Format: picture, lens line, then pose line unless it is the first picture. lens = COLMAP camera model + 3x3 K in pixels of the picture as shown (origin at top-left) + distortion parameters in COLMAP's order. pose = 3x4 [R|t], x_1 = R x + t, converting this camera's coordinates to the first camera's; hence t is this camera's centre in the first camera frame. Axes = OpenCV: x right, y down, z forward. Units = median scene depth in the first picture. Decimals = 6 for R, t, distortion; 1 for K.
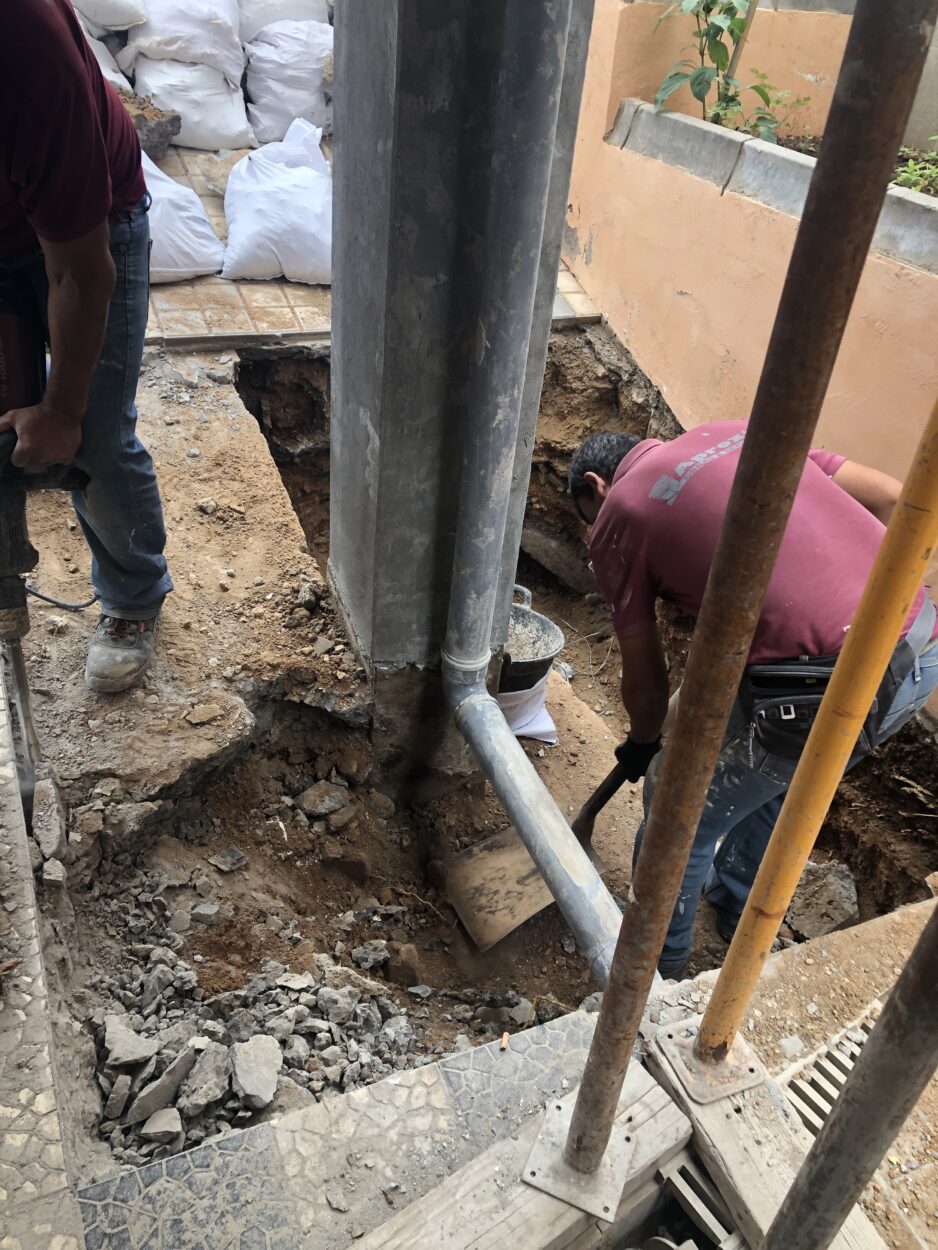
lens RADIAL K [[1035.4, 0, 472.1], [0, 1035.4, 626.0], [0, 0, 1]] dist [0.057486, -0.043463]
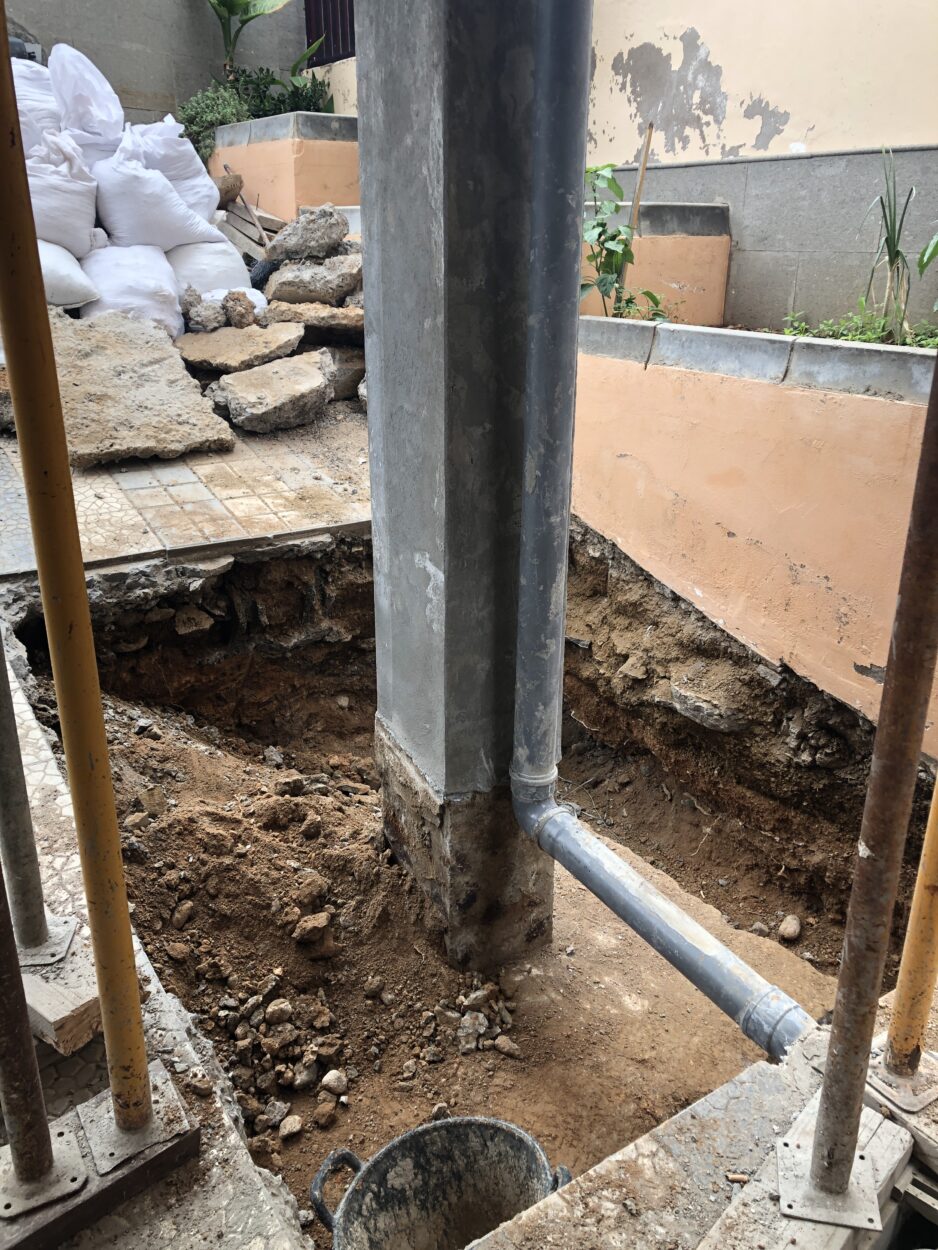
lens RADIAL K [[1035.4, 0, 464.7], [0, 1035.4, 627.7], [0, 0, 1]] dist [0.057486, -0.043463]
pose [[0.979732, -0.144249, 0.138990, -0.160710], [0.172154, 0.961085, -0.216051, 0.081638], [-0.102416, 0.235599, 0.966439, -0.036435]]
